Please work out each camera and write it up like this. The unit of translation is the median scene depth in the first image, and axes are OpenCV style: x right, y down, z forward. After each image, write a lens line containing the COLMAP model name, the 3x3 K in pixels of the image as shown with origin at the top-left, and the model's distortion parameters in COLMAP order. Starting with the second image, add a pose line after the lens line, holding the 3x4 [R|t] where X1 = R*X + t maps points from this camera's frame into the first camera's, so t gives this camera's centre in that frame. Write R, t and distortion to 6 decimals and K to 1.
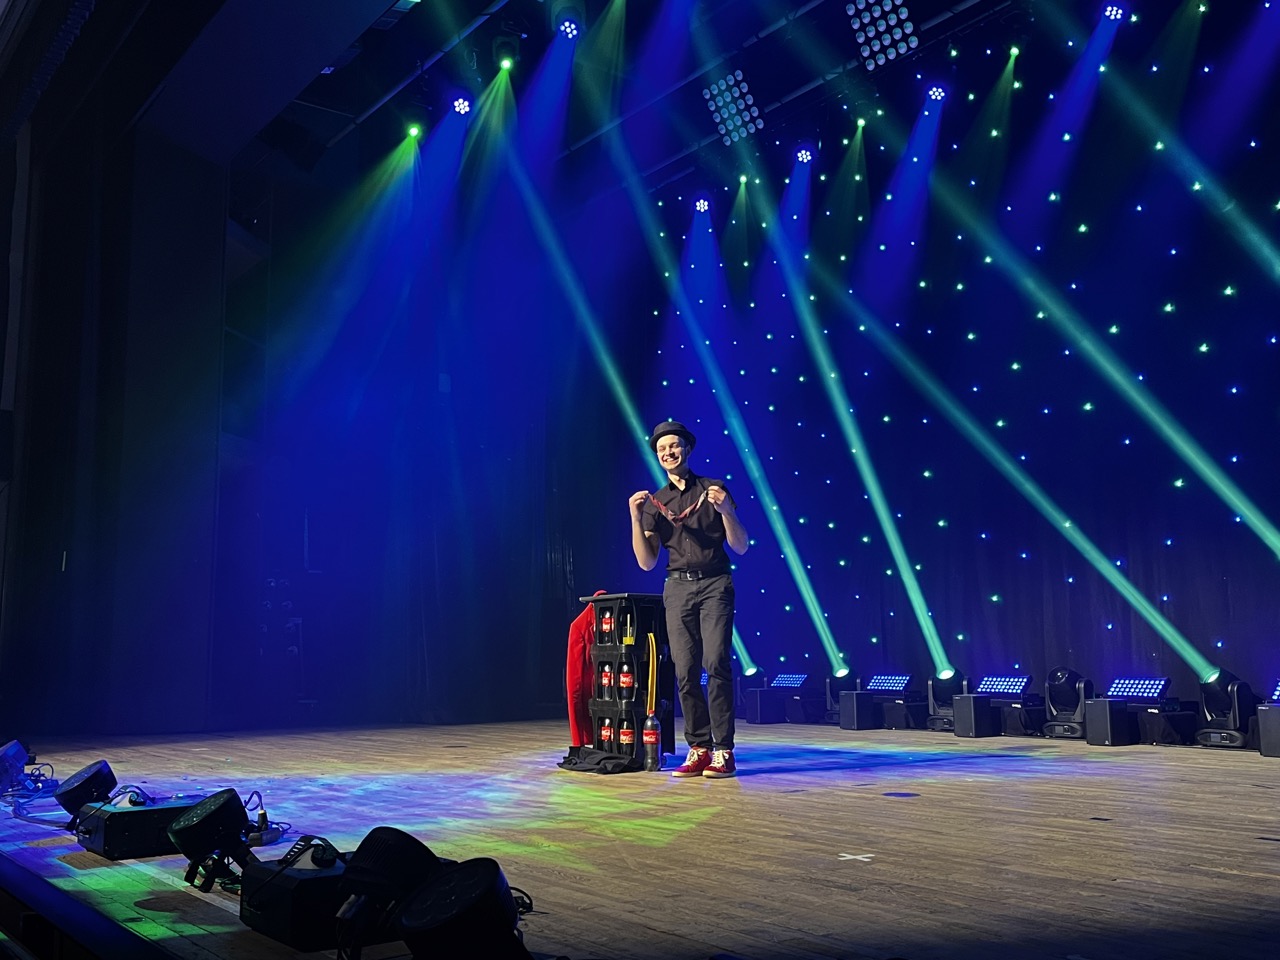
lens RADIAL K [[1217.0, 0, 647.2], [0, 1217.0, 491.9], [0, 0, 1]] dist [-0.002985, 0.000000]
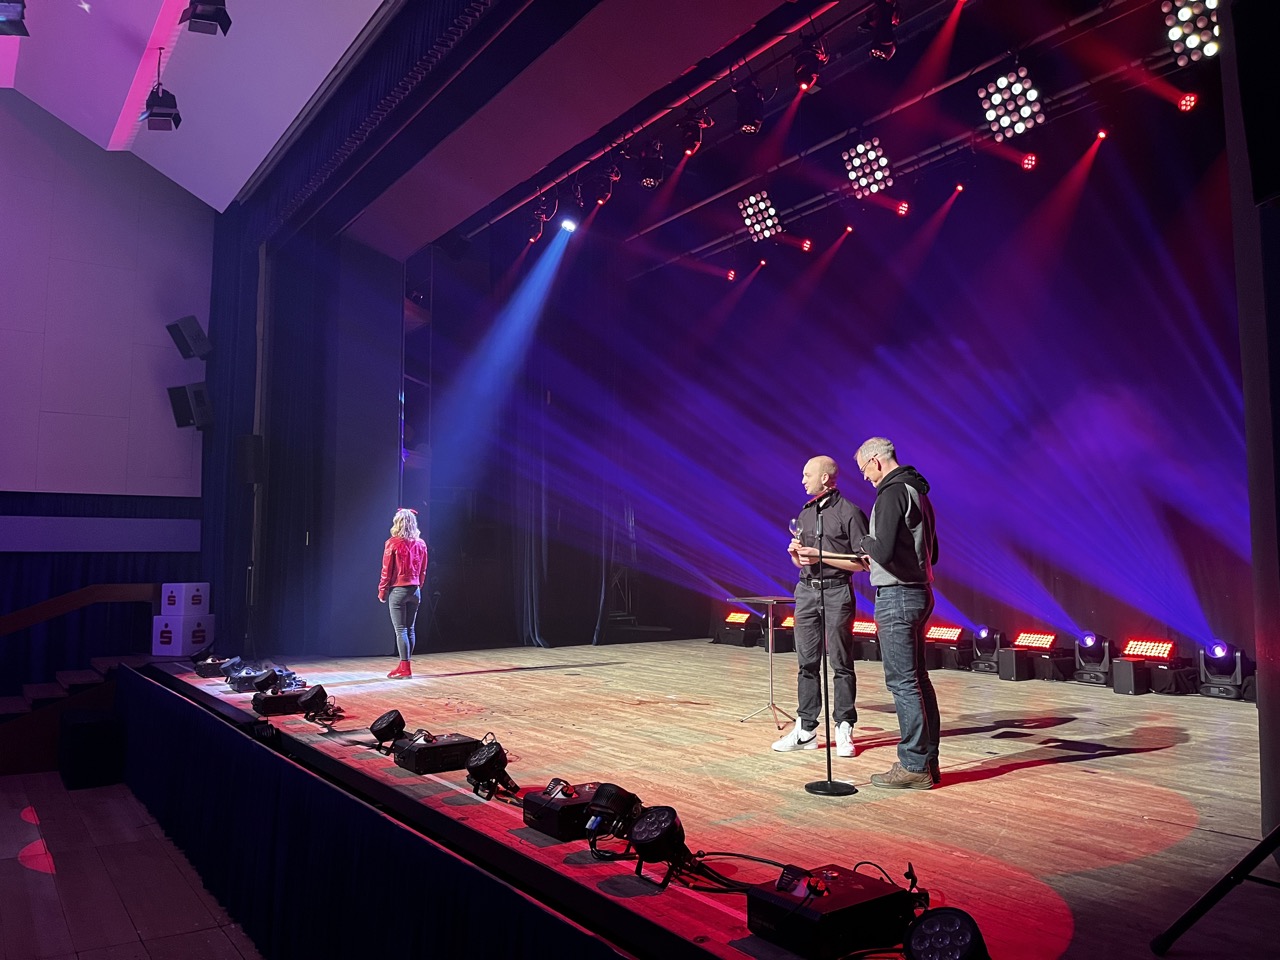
lens RADIAL K [[962.4, 0, 640.7], [0, 962.4, 477.3], [0, 0, 1]] dist [-0.005178, -0.029641]
pose [[0.999368, 0.006915, -0.034857, -0.060375], [-0.005170, 0.998741, 0.049891, -0.163293], [0.035158, -0.049679, 0.998146, -0.292757]]
